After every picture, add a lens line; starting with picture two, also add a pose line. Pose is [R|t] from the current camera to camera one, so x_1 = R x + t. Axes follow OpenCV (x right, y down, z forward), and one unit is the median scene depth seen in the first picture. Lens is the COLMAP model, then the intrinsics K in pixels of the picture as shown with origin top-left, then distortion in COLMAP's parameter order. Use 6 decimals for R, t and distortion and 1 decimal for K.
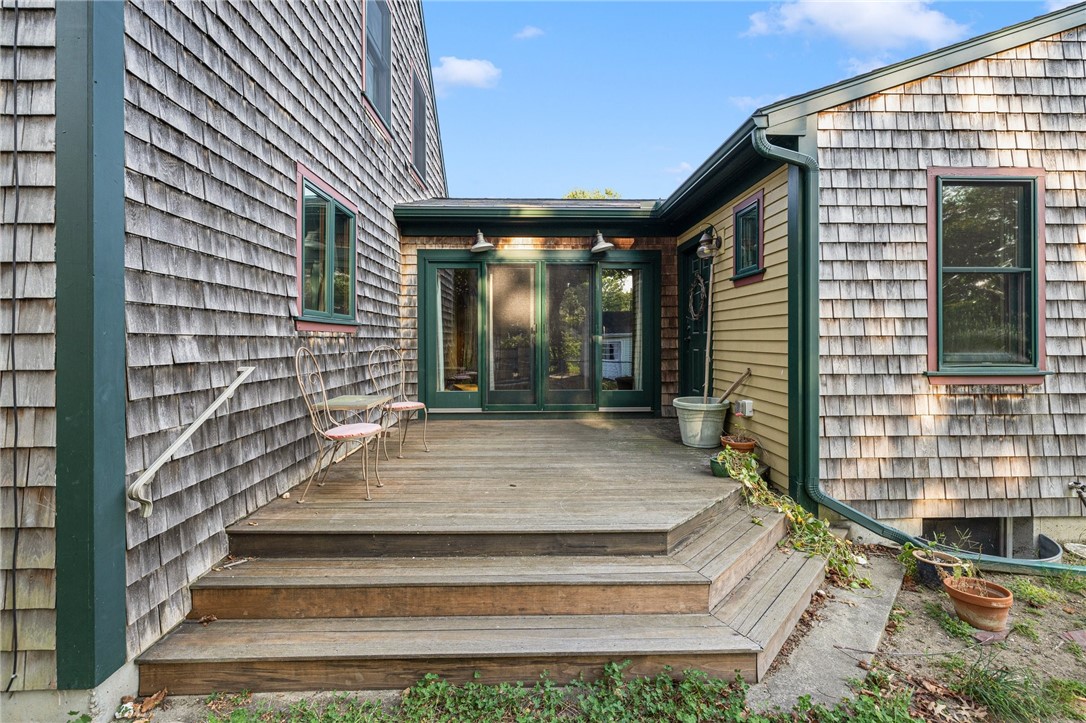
lens RADIAL K [[464.7, 0, 540.1], [0, 464.7, 351.1], [0, 0, 1]] dist [0.000602, 0.000176]
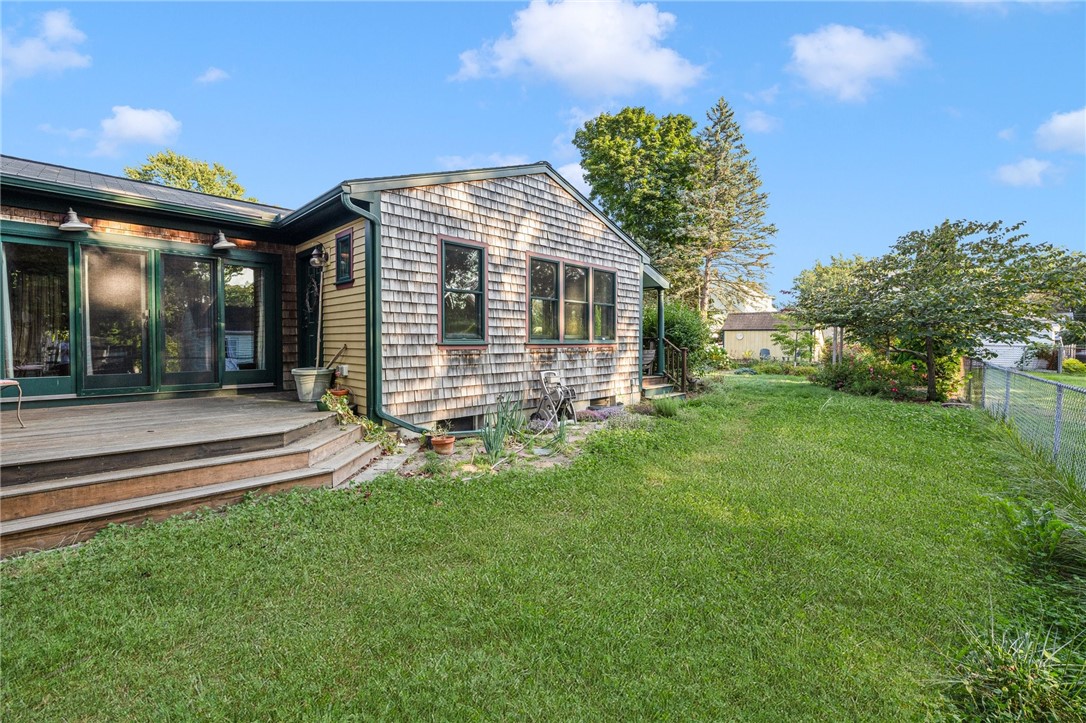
lens RADIAL K [[464.7, 0, 540.1], [0, 464.7, 351.1], [0, 0, 1]] dist [0.000602, 0.000176]
pose [[0.730464, -0.008071, 0.682904, -0.143729], [0.012108, 0.999926, -0.001133, 0.082864], [-0.682844, 0.009096, 0.730508, -0.640275]]
